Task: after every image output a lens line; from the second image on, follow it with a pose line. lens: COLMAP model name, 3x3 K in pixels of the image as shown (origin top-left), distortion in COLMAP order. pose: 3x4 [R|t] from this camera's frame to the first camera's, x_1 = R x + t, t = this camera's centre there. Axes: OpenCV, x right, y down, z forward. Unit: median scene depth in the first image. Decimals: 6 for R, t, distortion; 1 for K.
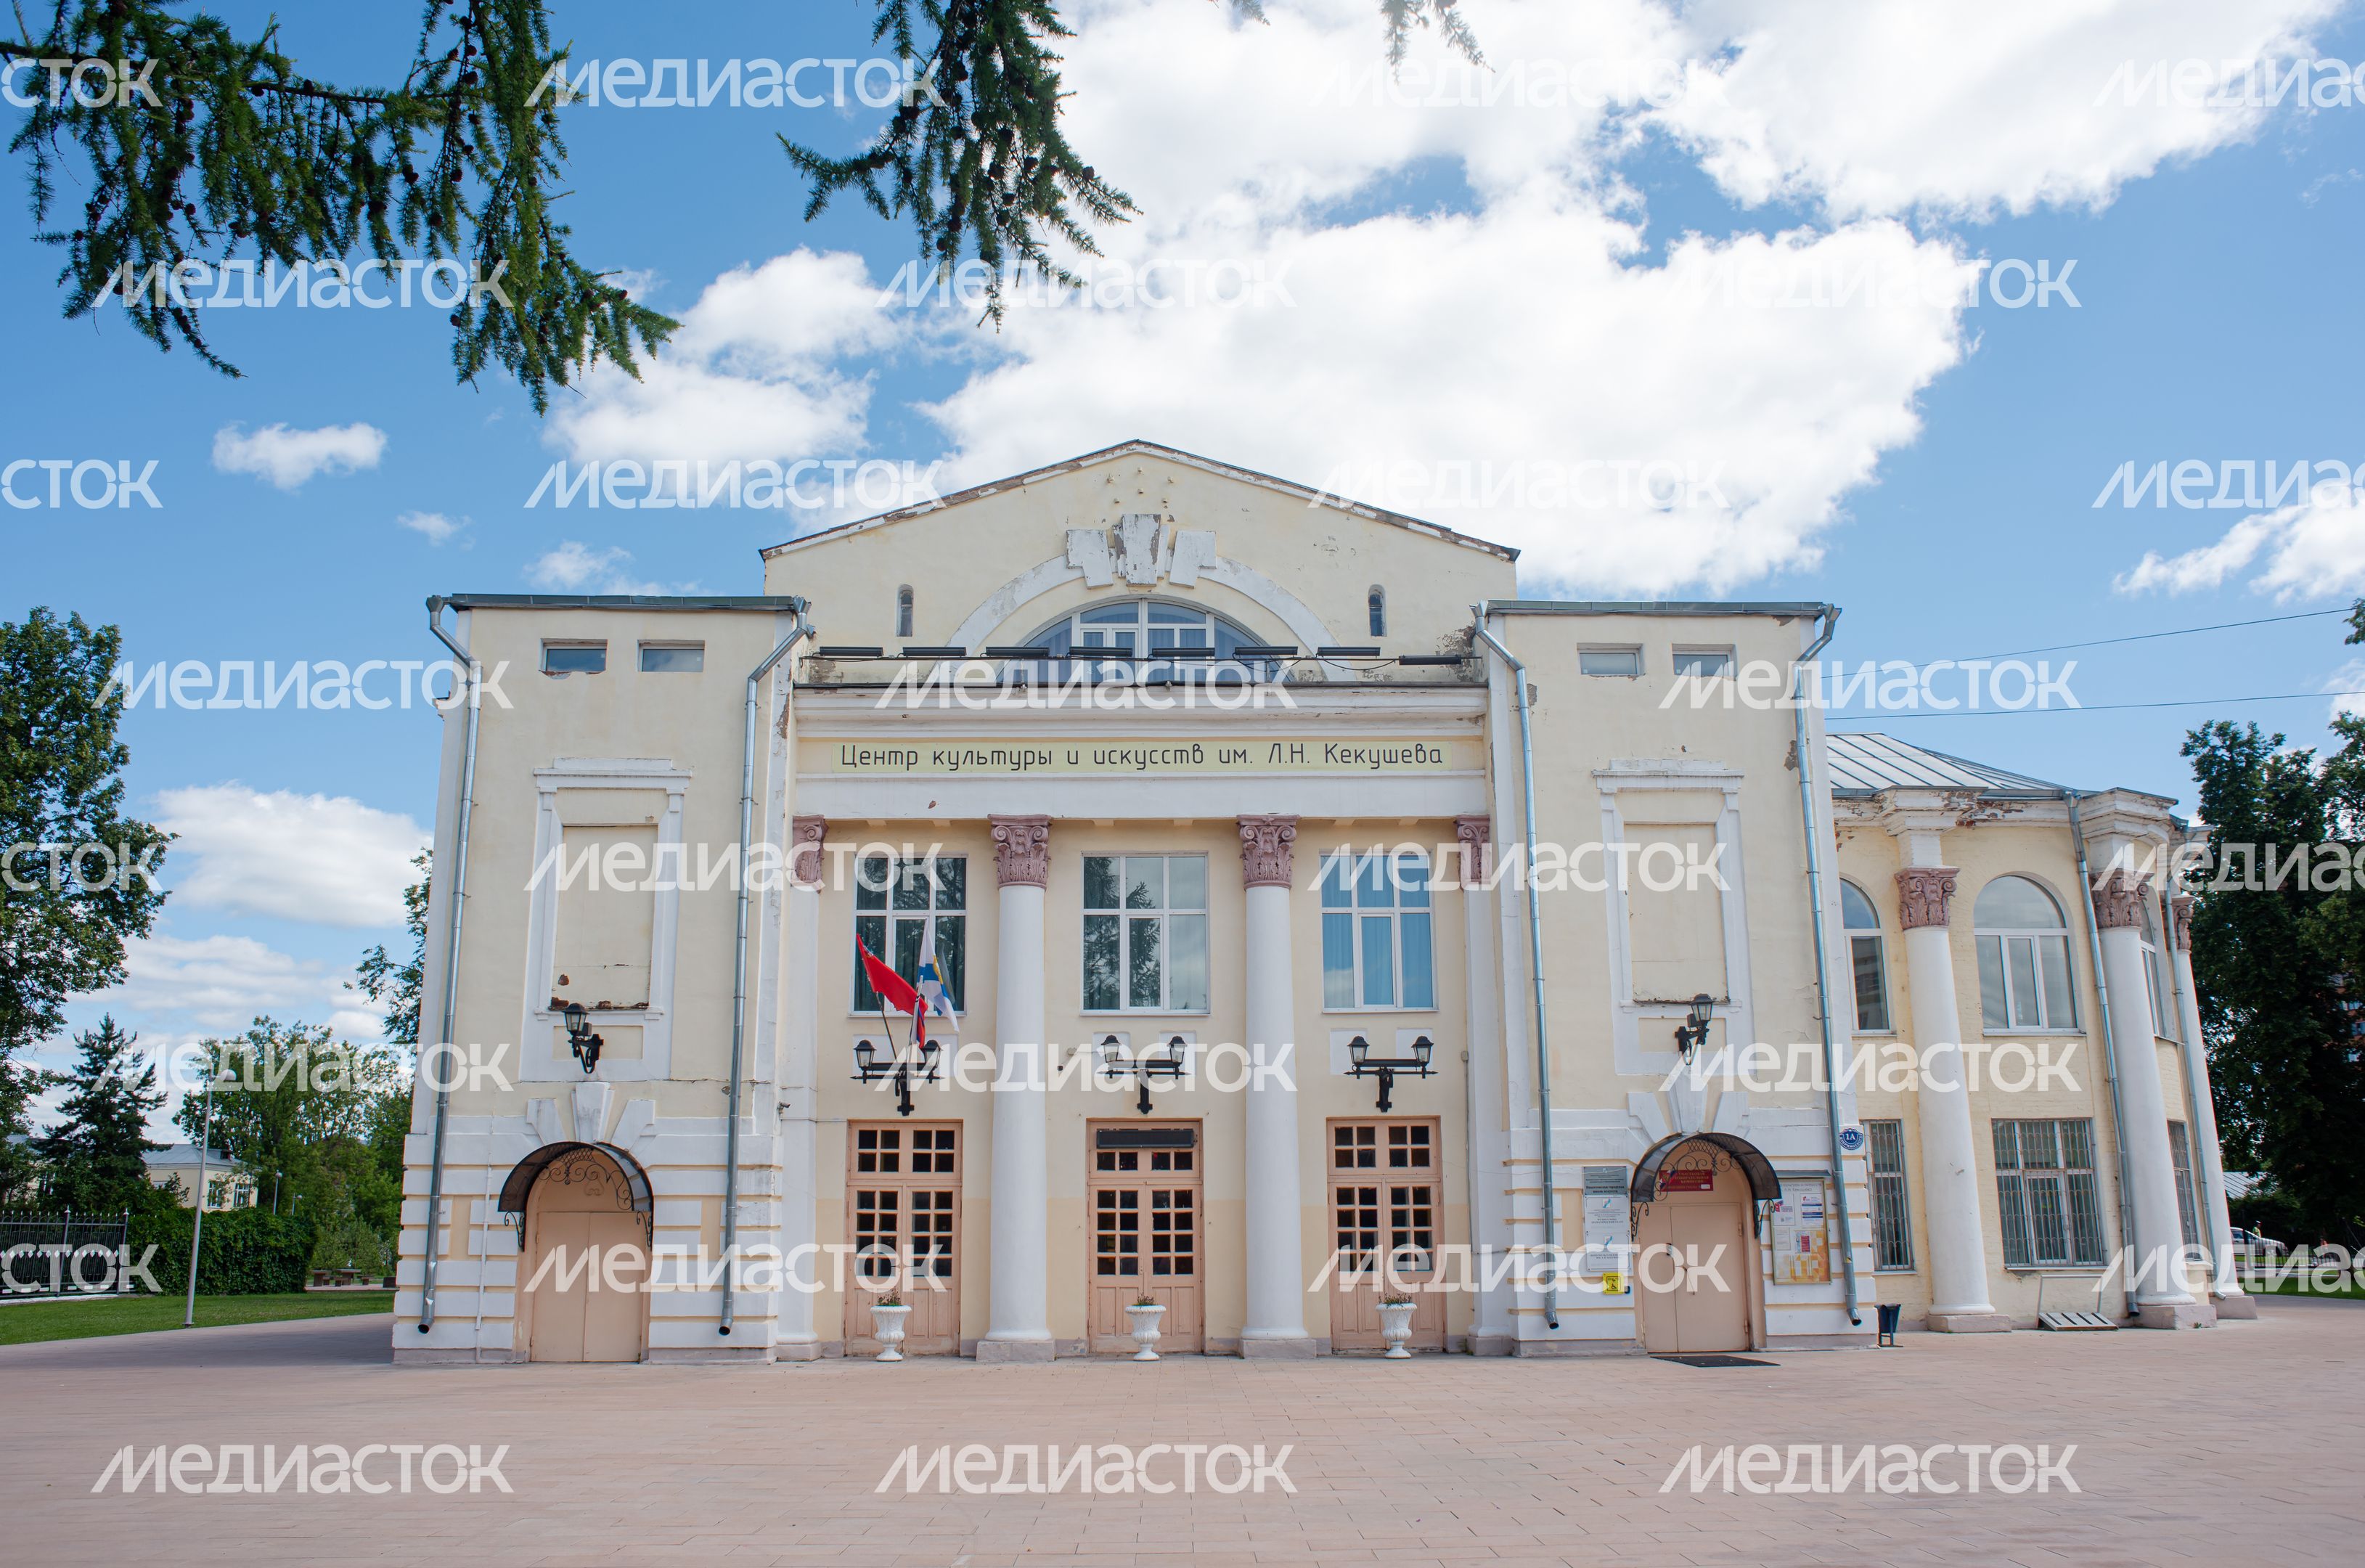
lens RADIAL K [[1735.2, 0, 1259.3], [0, 1735.2, 758.8], [0, 0, 1]] dist [-0.080861, 0.066058]
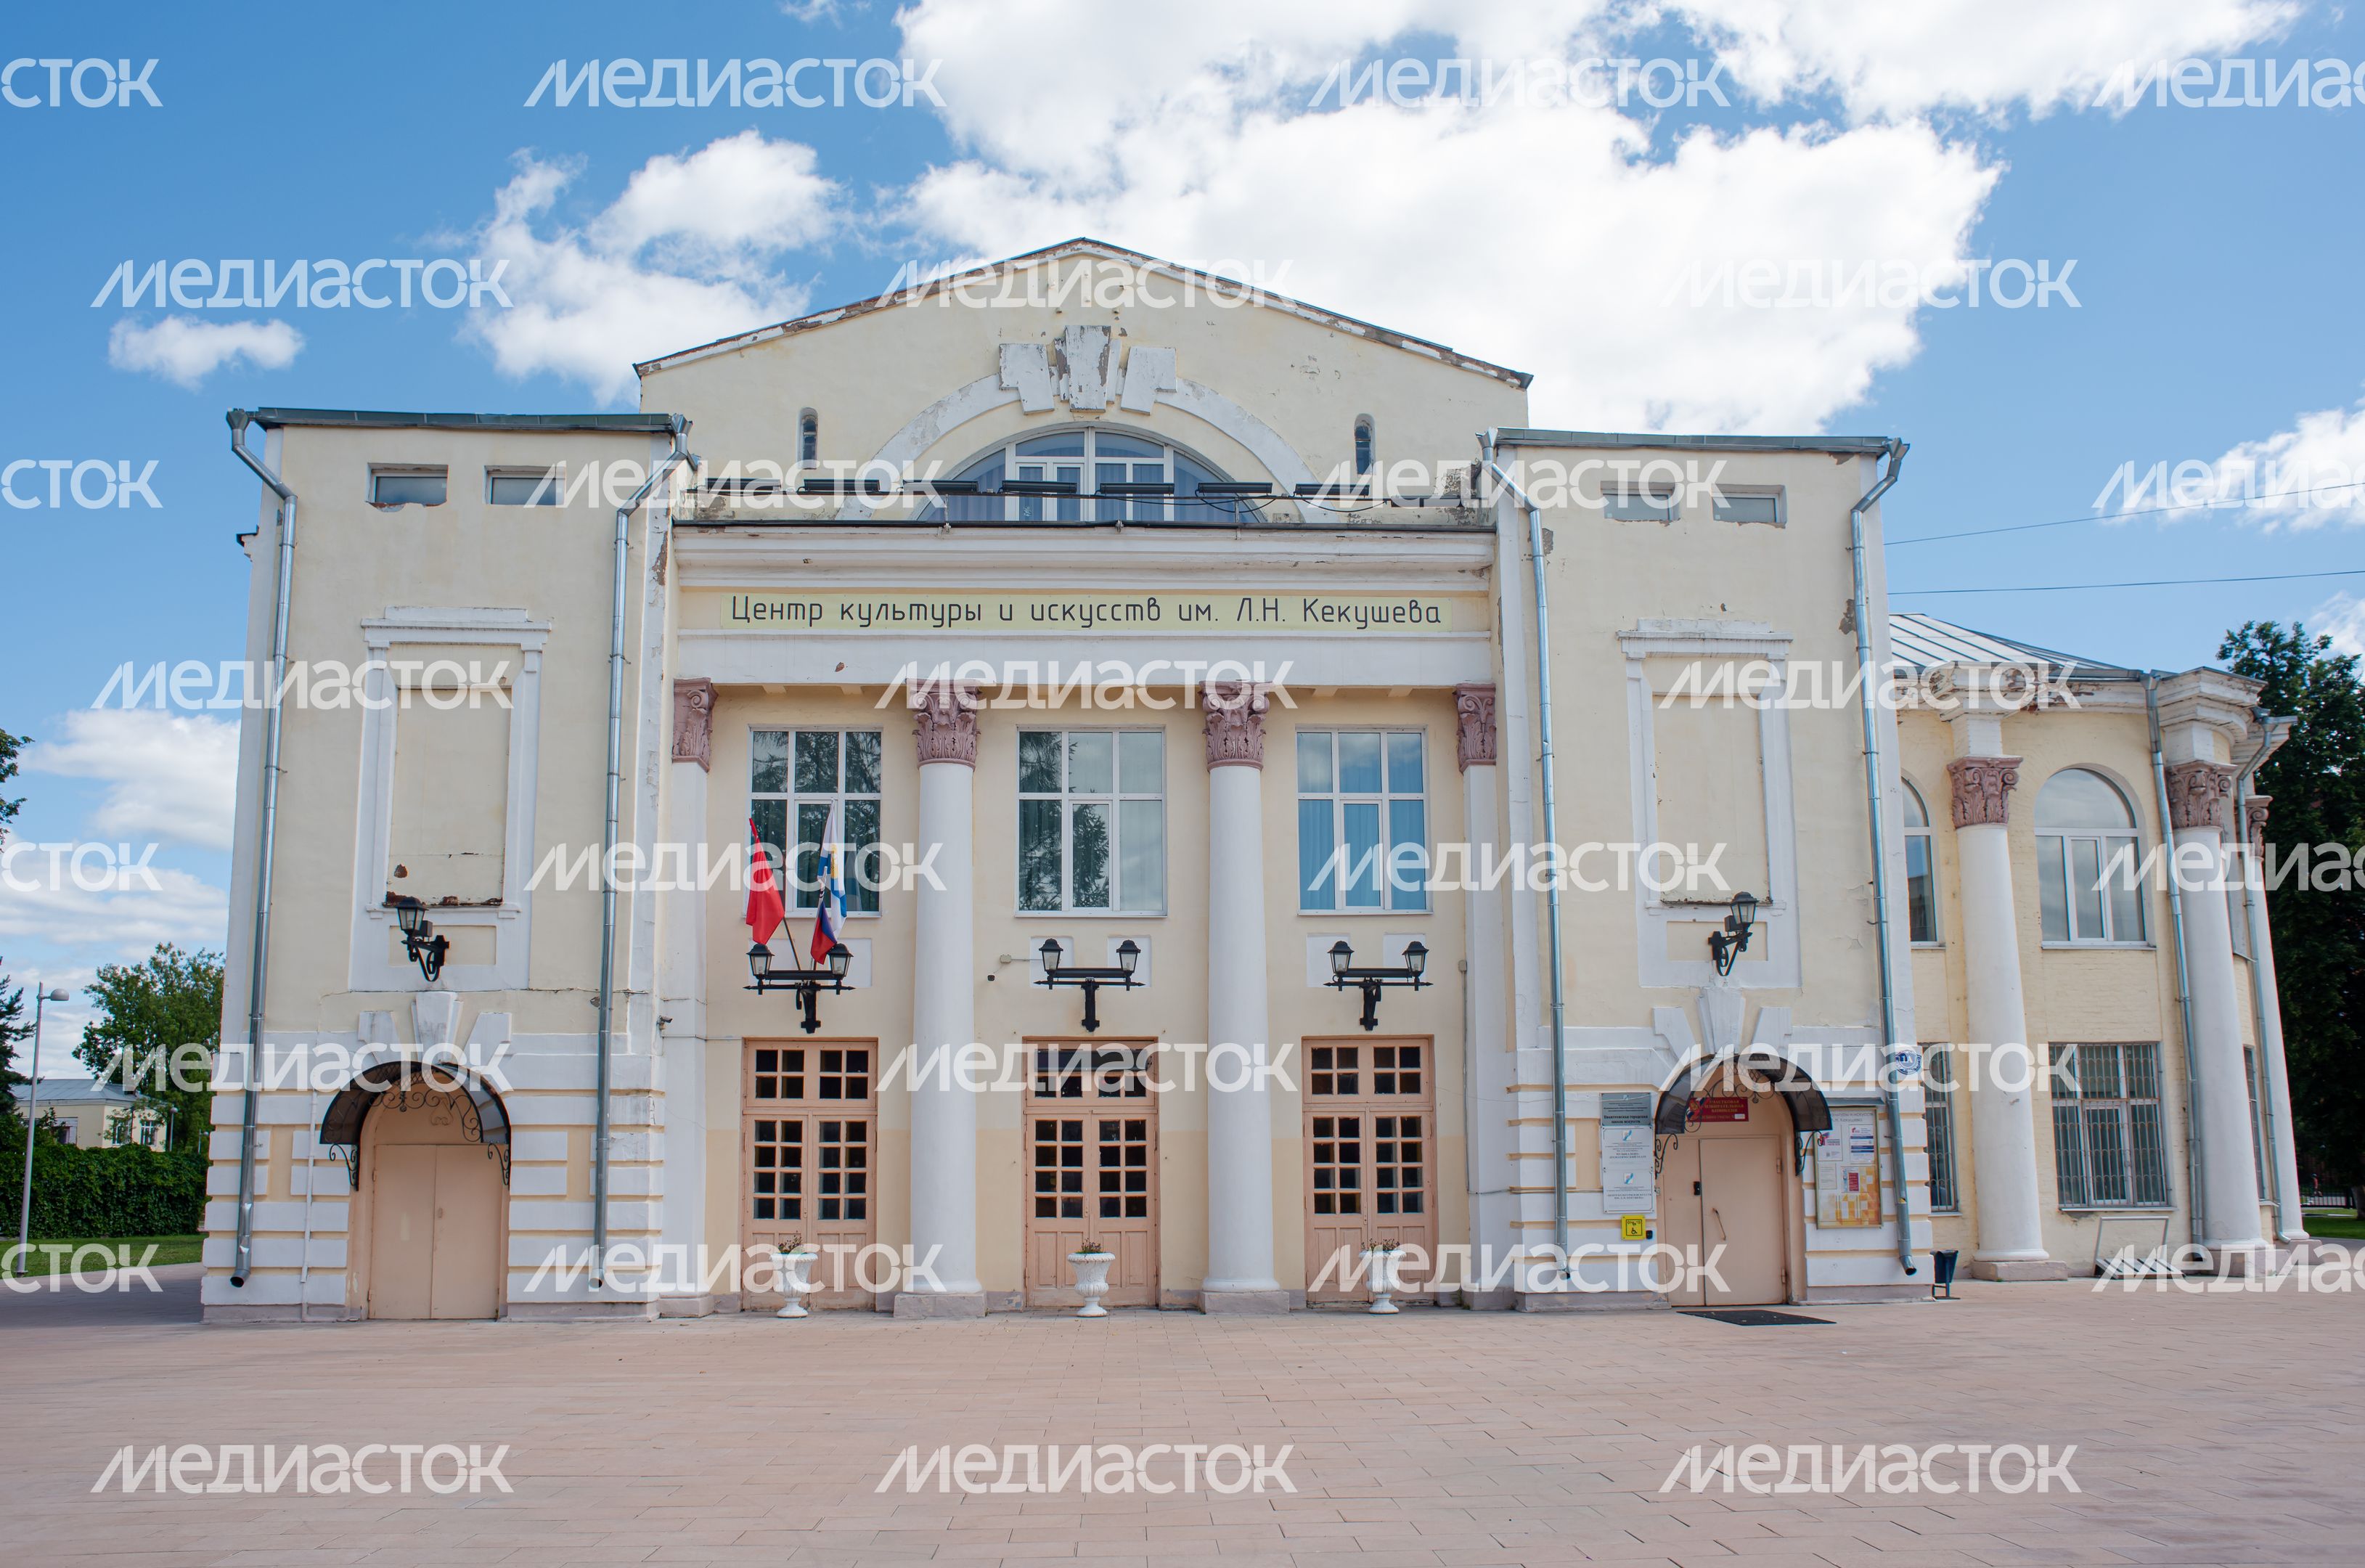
lens RADIAL K [[1716.0, 0, 1244.3], [0, 1716.0, 783.0], [0, 0, 1]] dist [-0.089032, 0.079077]
pose [[0.999823, 0.004148, 0.018357, -0.006199], [-0.004966, 0.998986, 0.044750, 0.044356], [-0.018153, -0.044833, 0.998830, 0.158344]]
